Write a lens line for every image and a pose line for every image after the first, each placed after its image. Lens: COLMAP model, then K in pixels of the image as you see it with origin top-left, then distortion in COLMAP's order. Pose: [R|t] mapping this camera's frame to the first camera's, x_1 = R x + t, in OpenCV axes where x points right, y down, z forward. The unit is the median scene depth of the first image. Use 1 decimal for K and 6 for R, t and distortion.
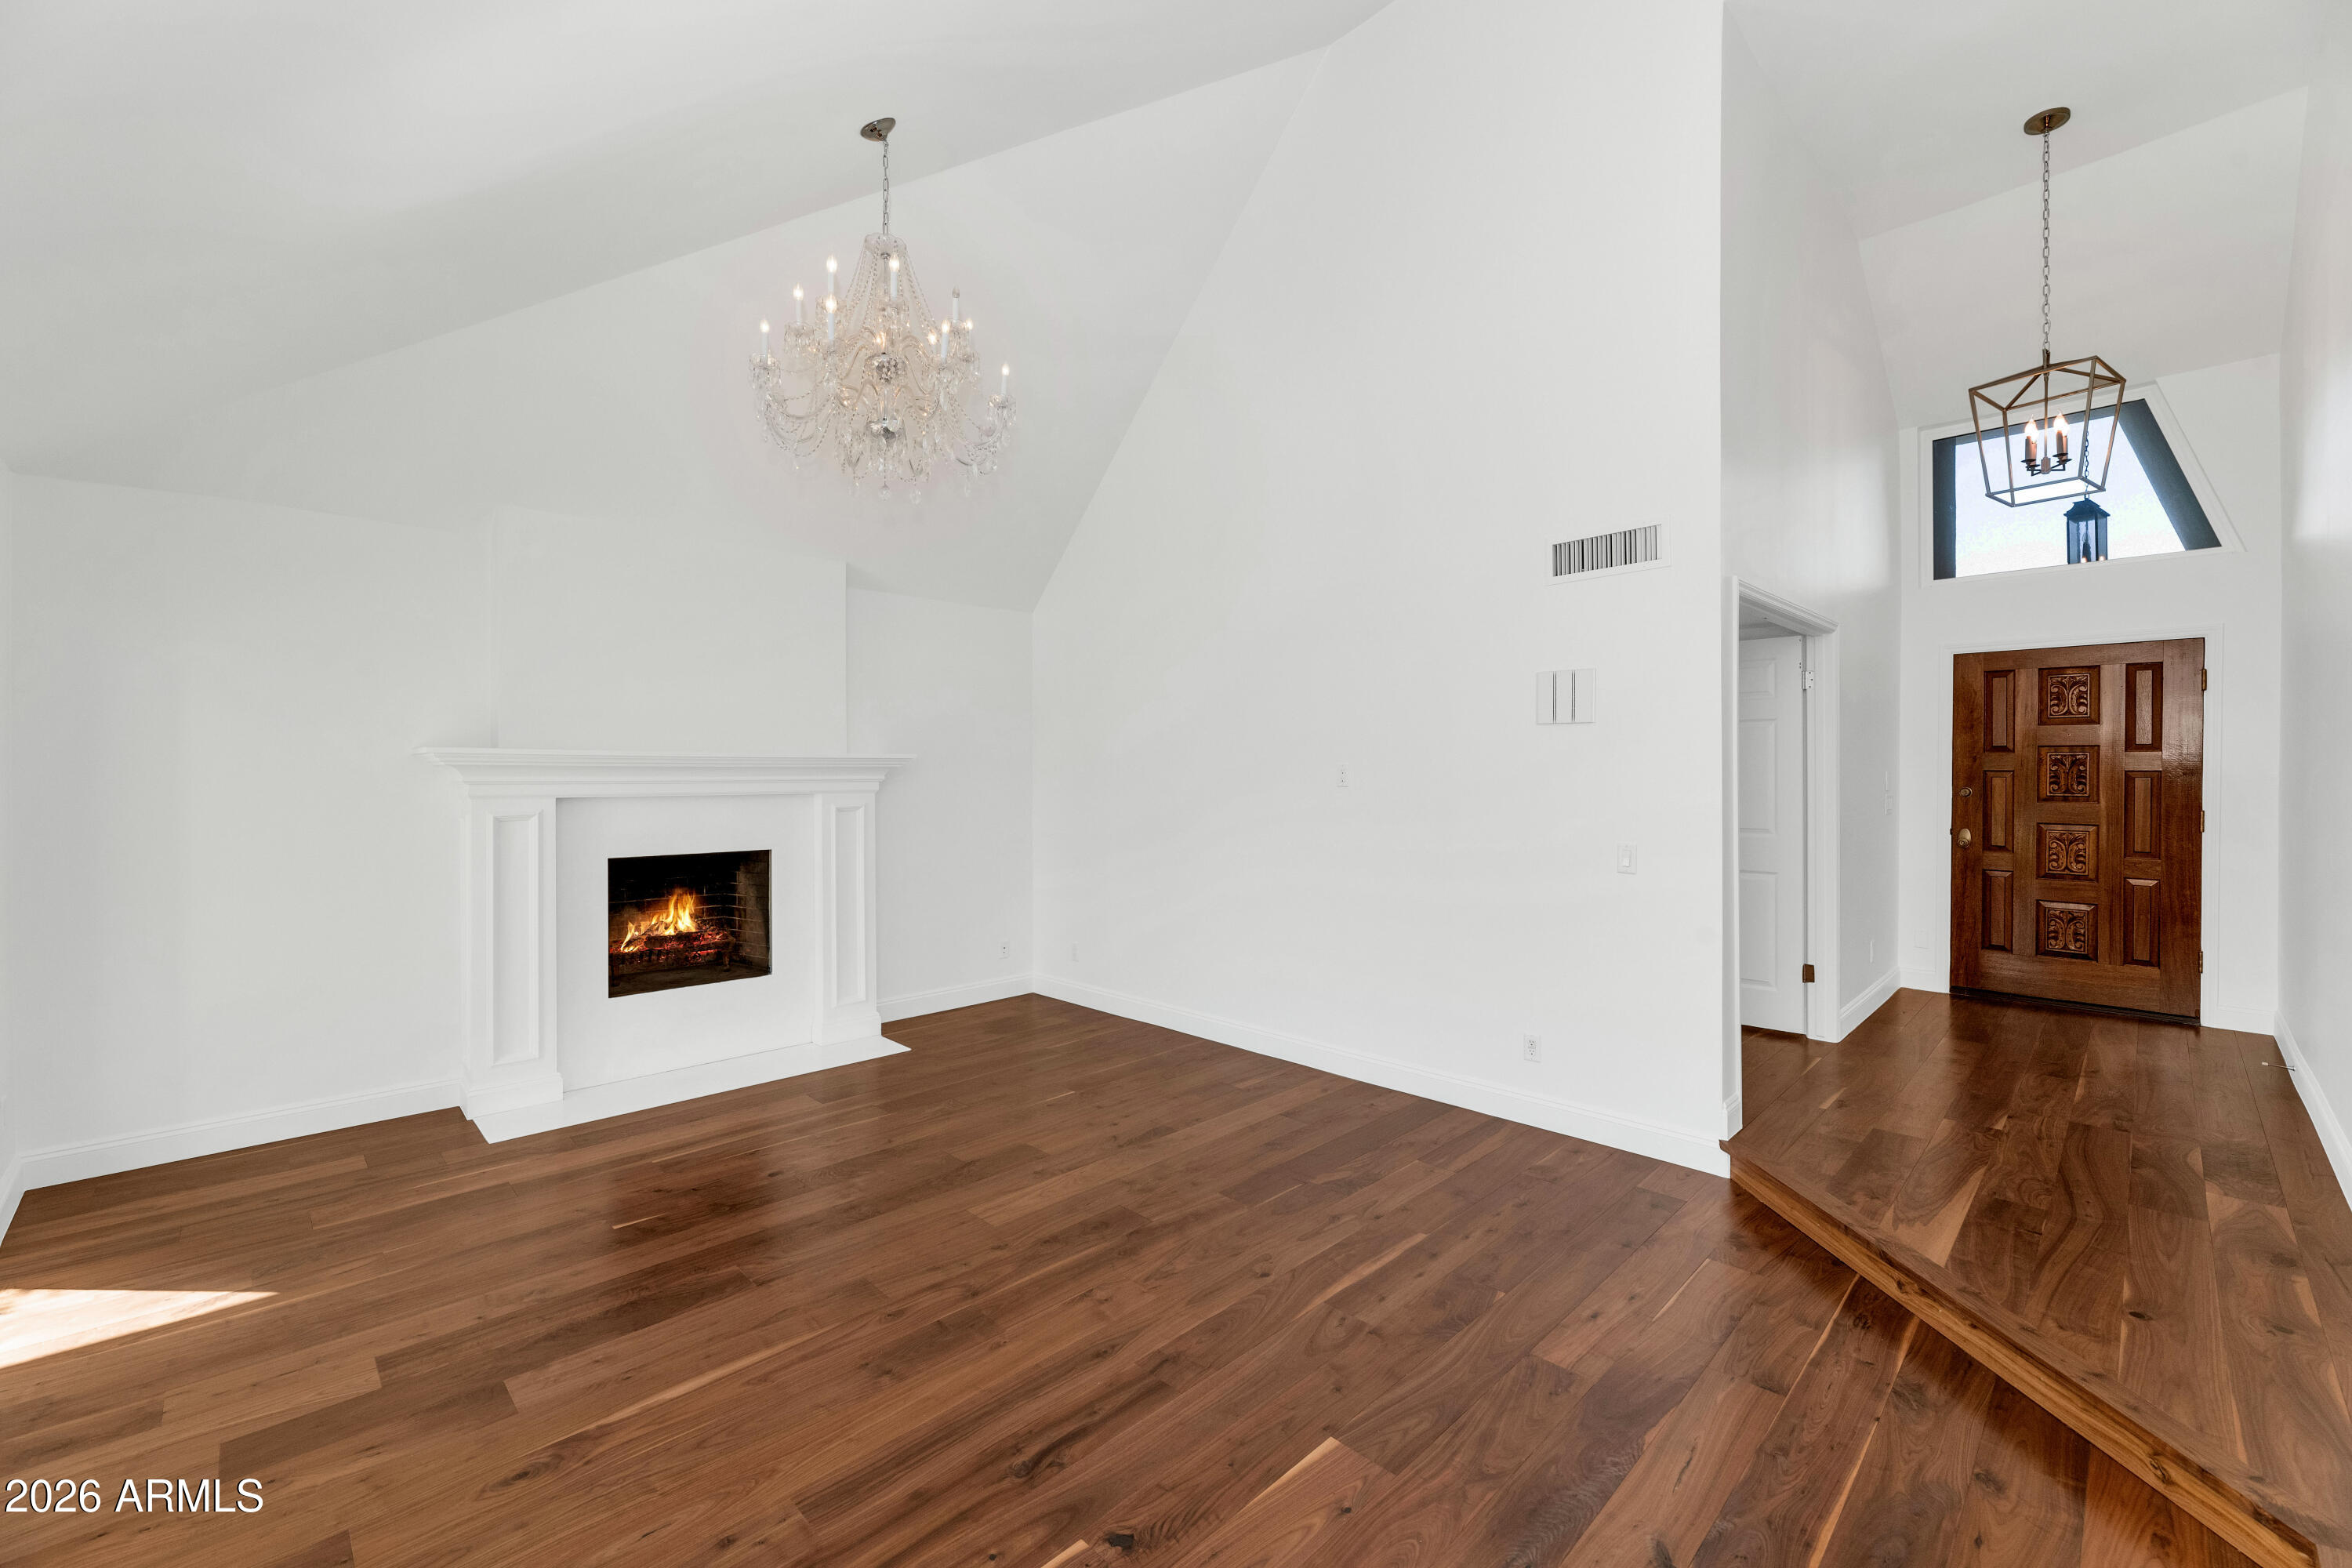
lens RADIAL K [[972.0, 0, 1182.3], [0, 972.0, 771.2], [0, 0, 1]] dist [0.000698, 0.000026]
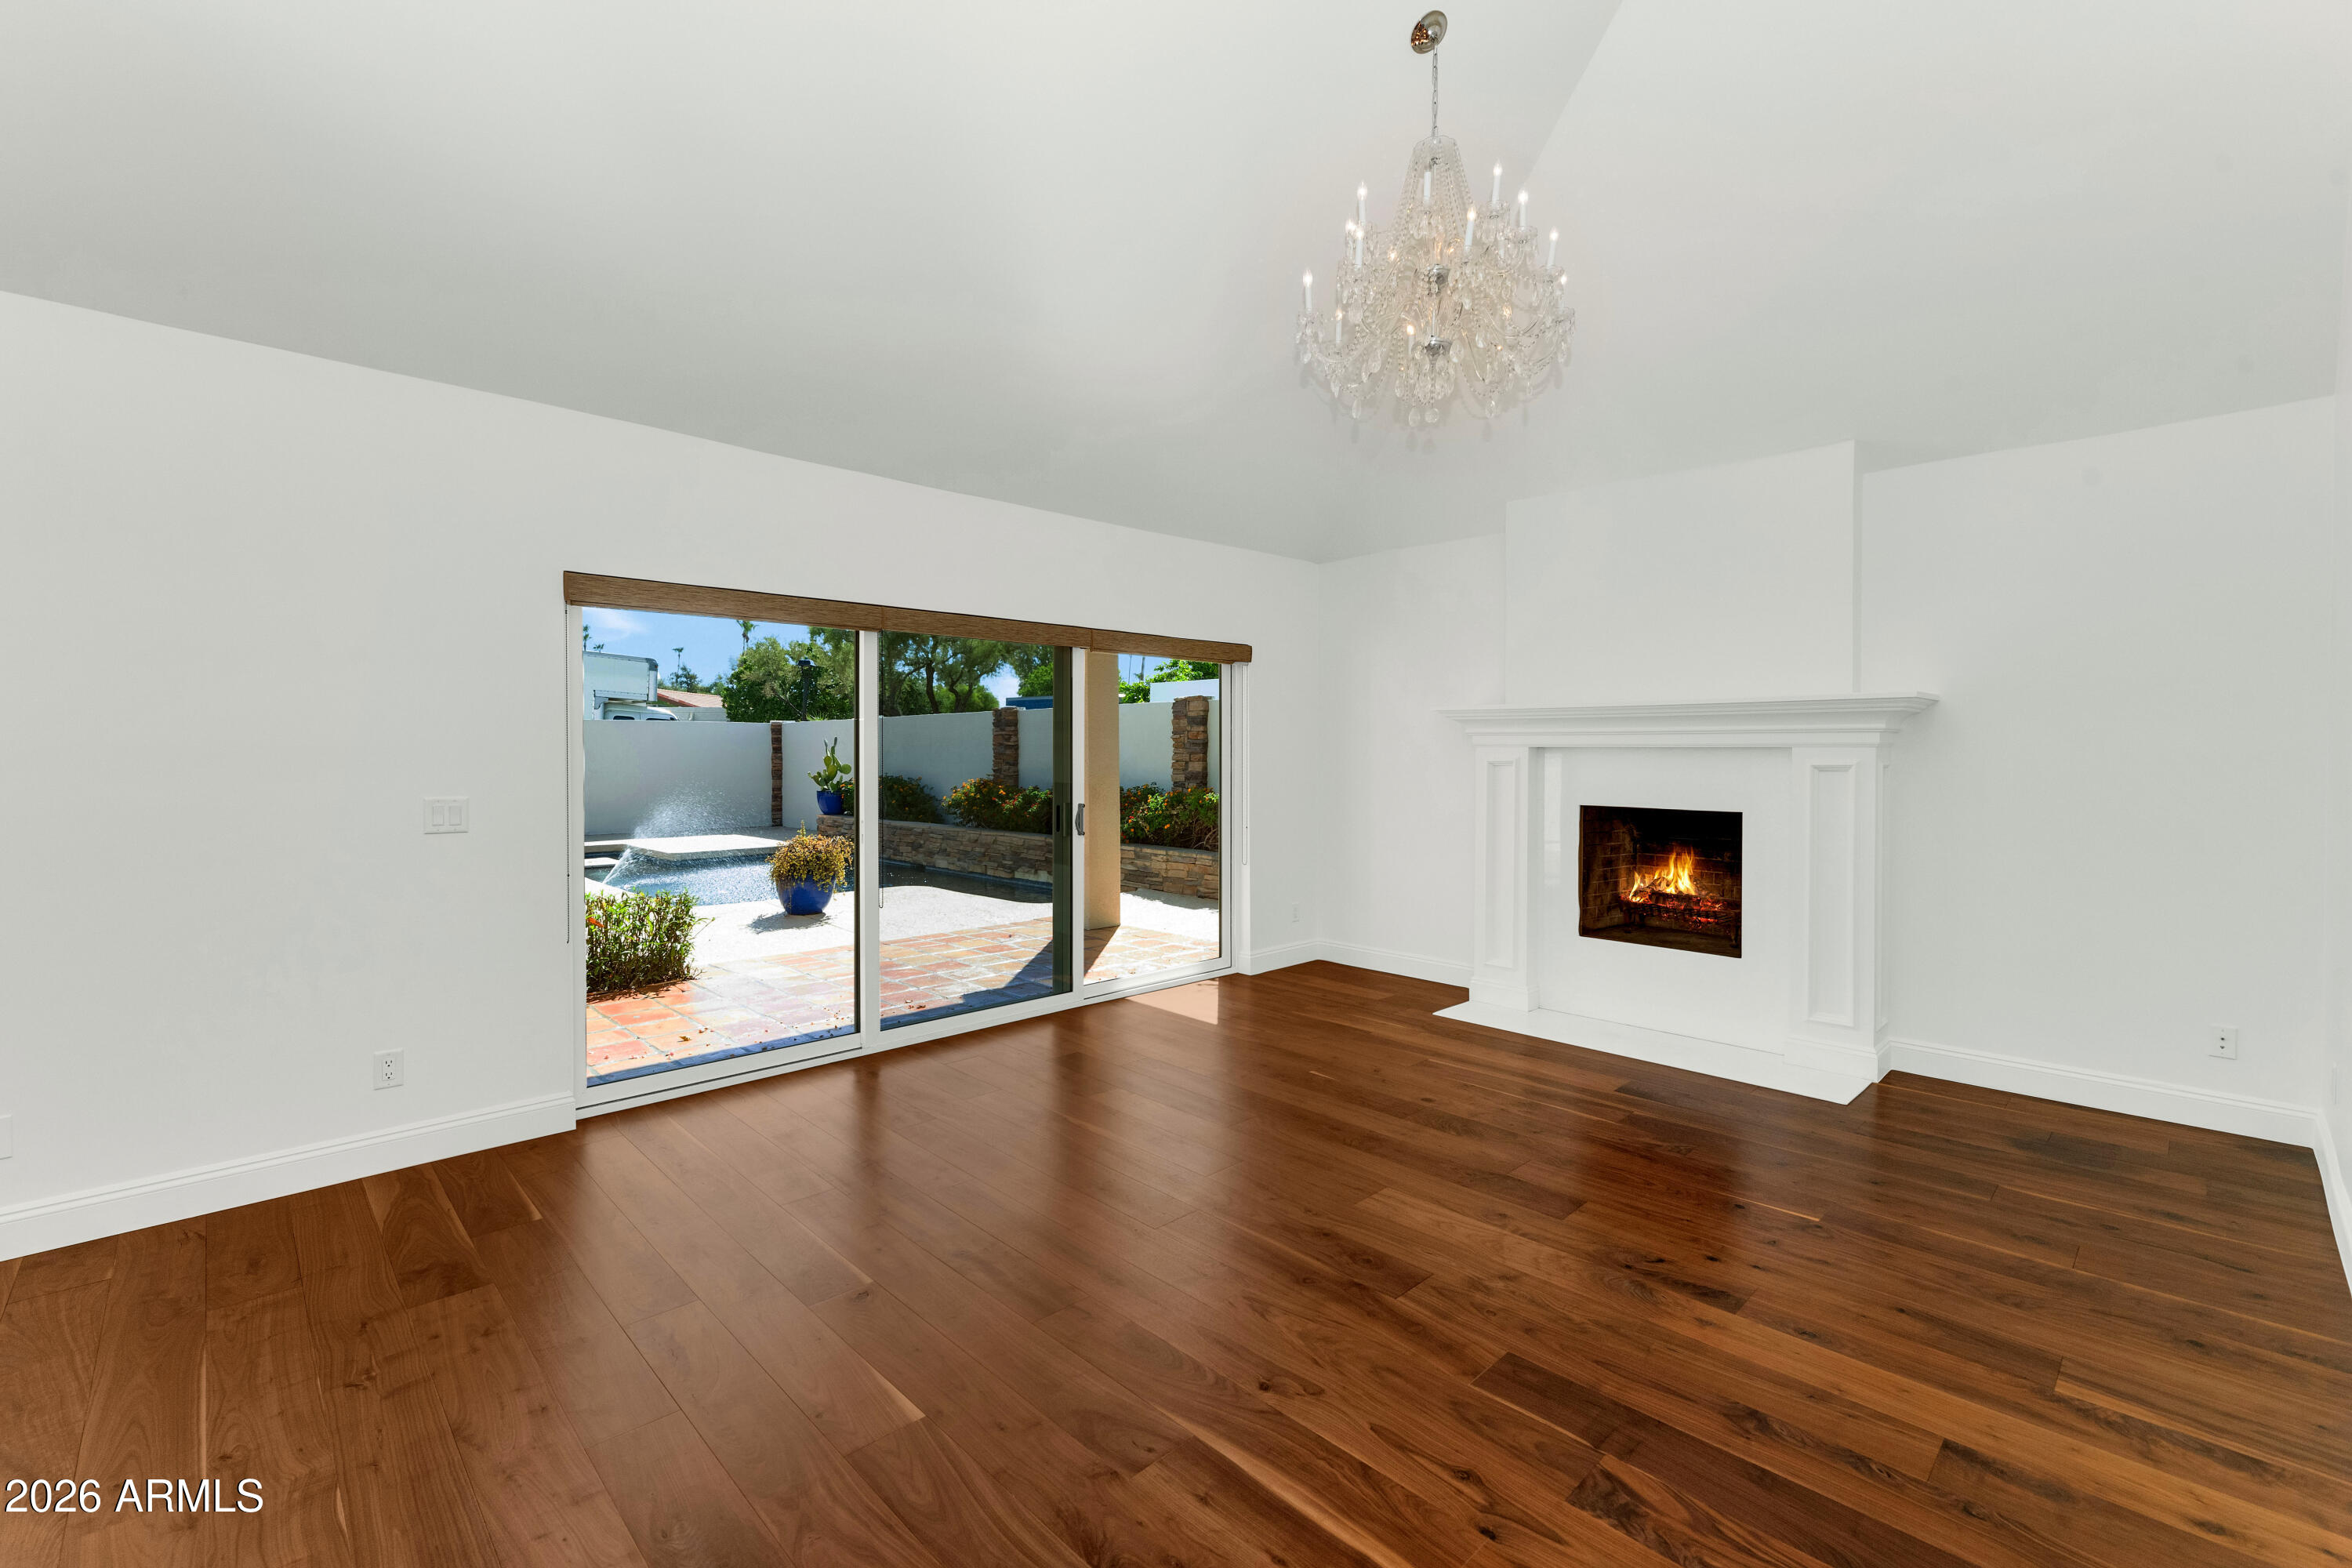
lens RADIAL K [[988.7, 0, 1199.3], [0, 988.7, 771.1], [0, 0, 1]] dist [0.004100, 0.000273]
pose [[0.004261, 0.021972, -0.999750, 0.463157], [0.001120, 0.999758, 0.021977, 0.025818], [0.999990, -0.001214, 0.004235, 0.542633]]
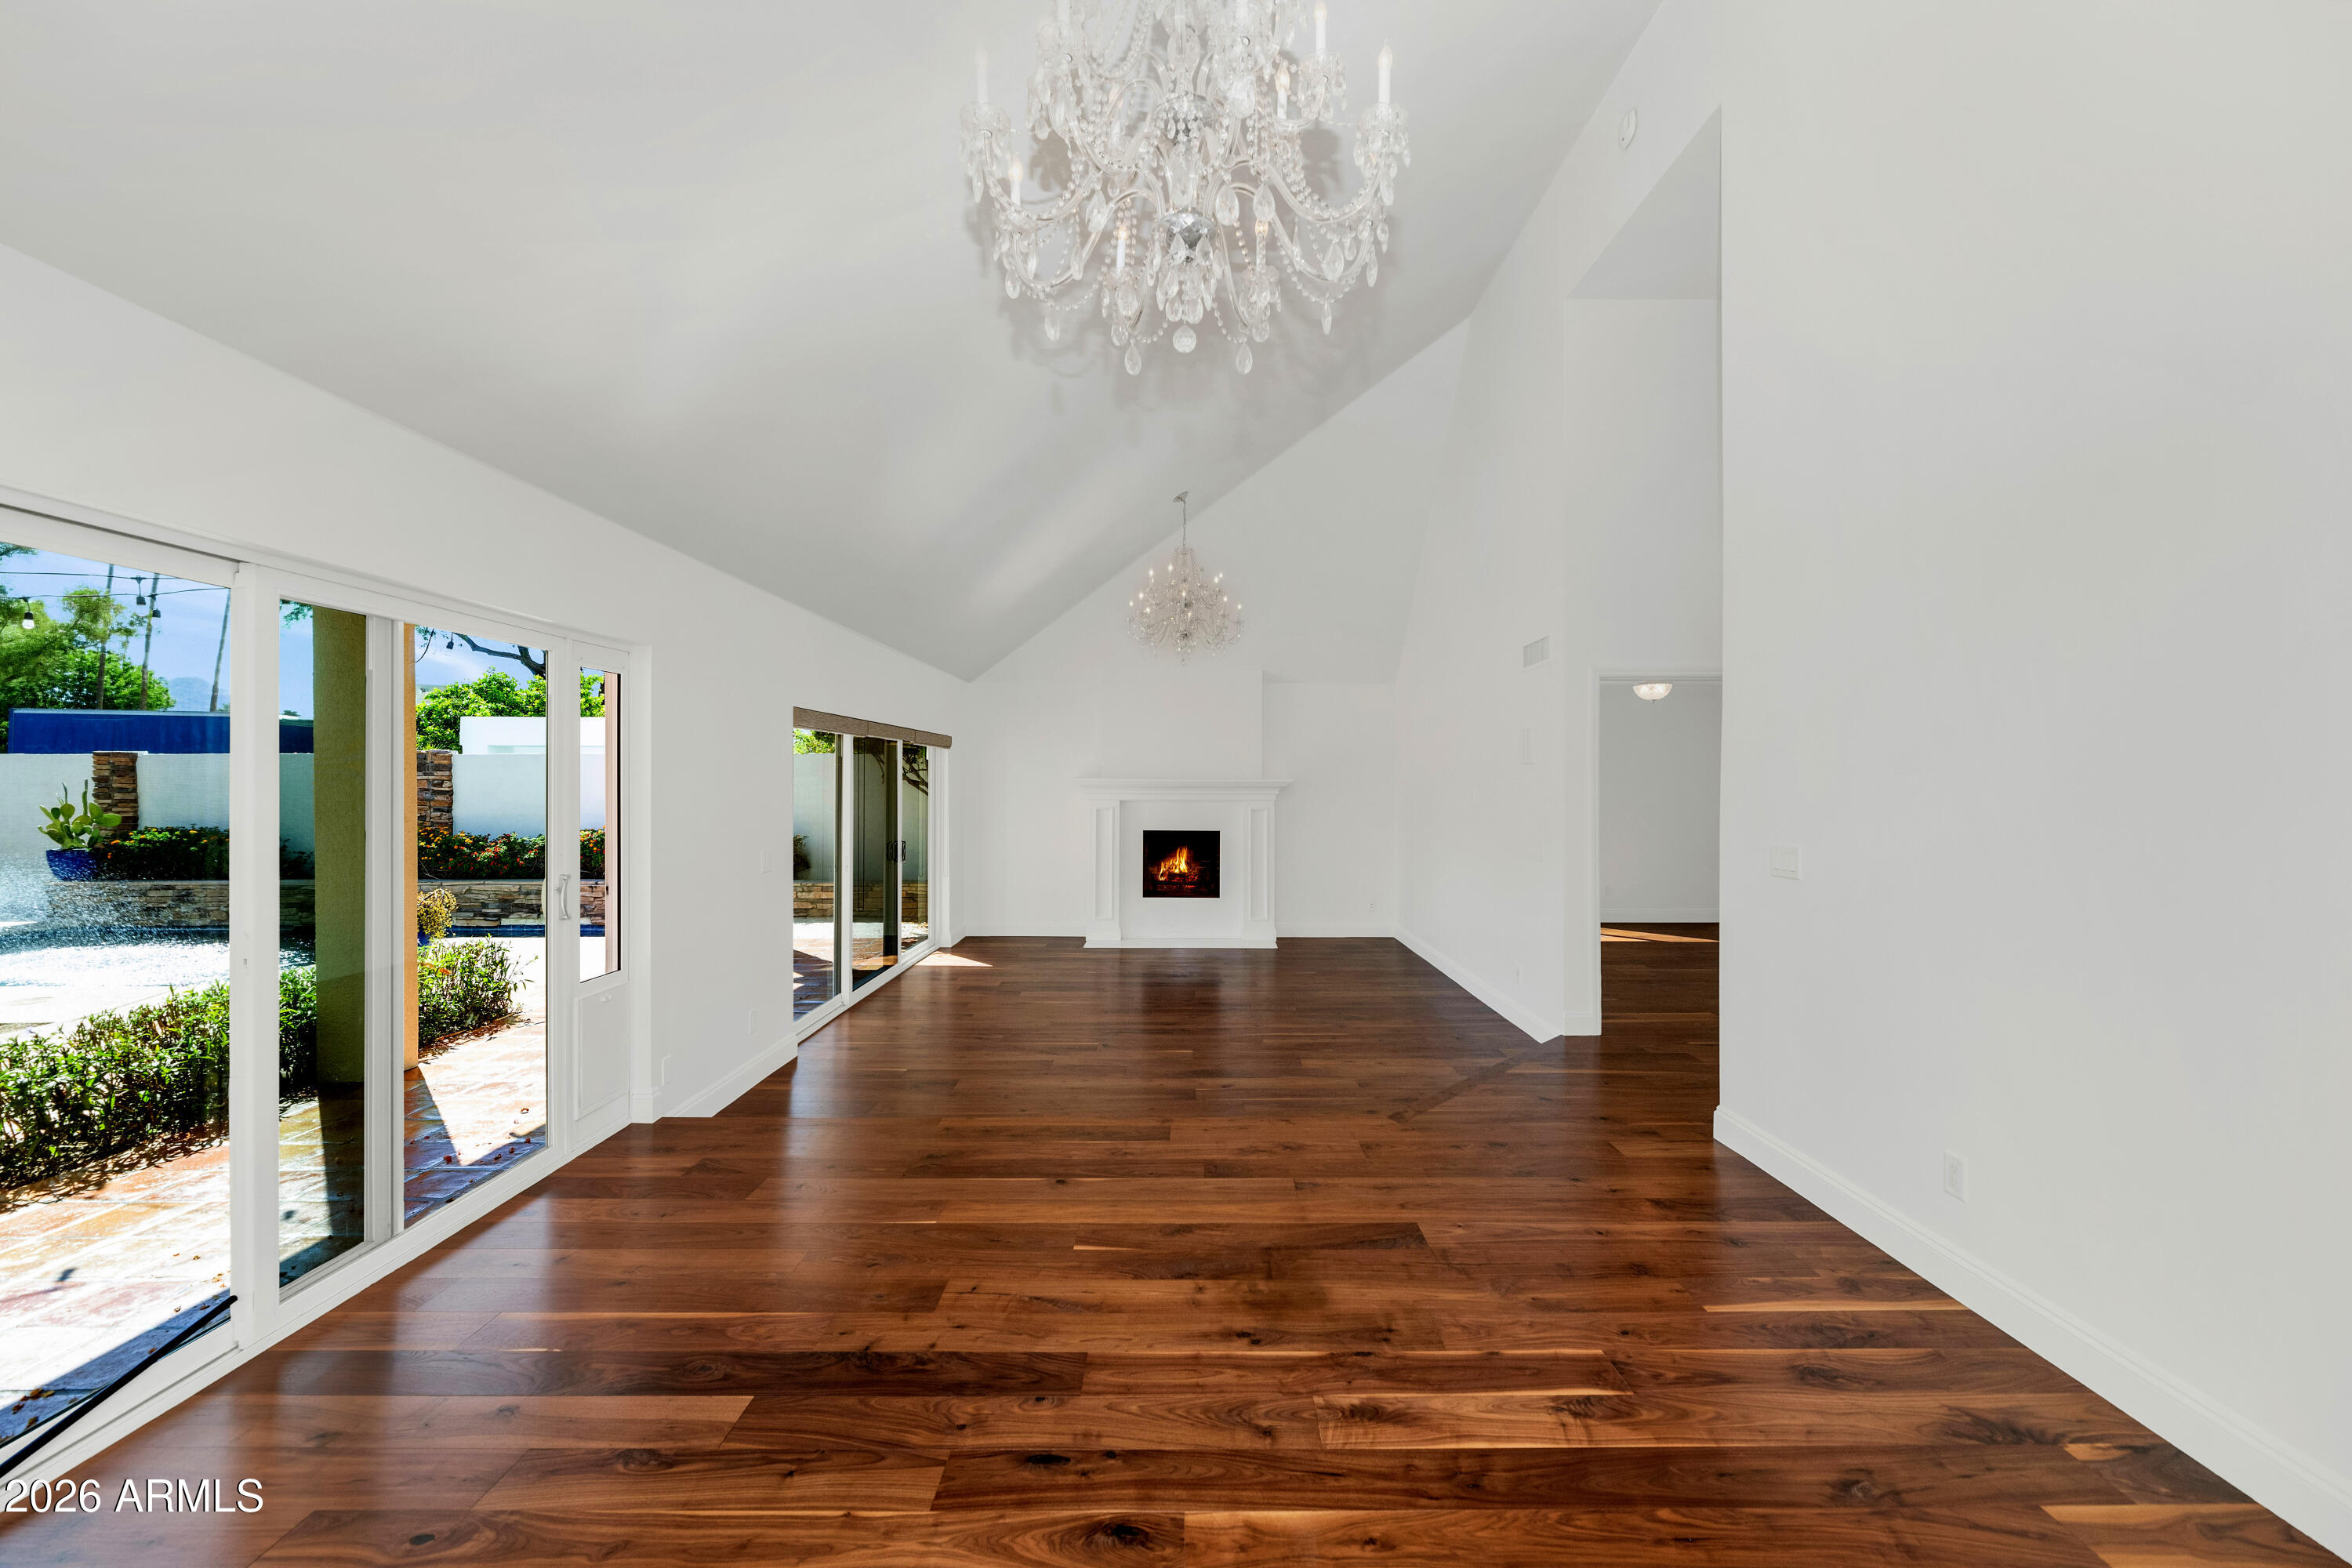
lens RADIAL K [[972.0, 0, 1173.2], [0, 972.0, 789.3], [0, 0, 1]] dist [0.000698, 0.000026]
pose [[0.701945, 0.007461, -0.712192, 0.883754], [-0.002123, 0.999963, 0.008384, -0.015626], [0.712228, -0.004373, 0.701934, -0.394265]]
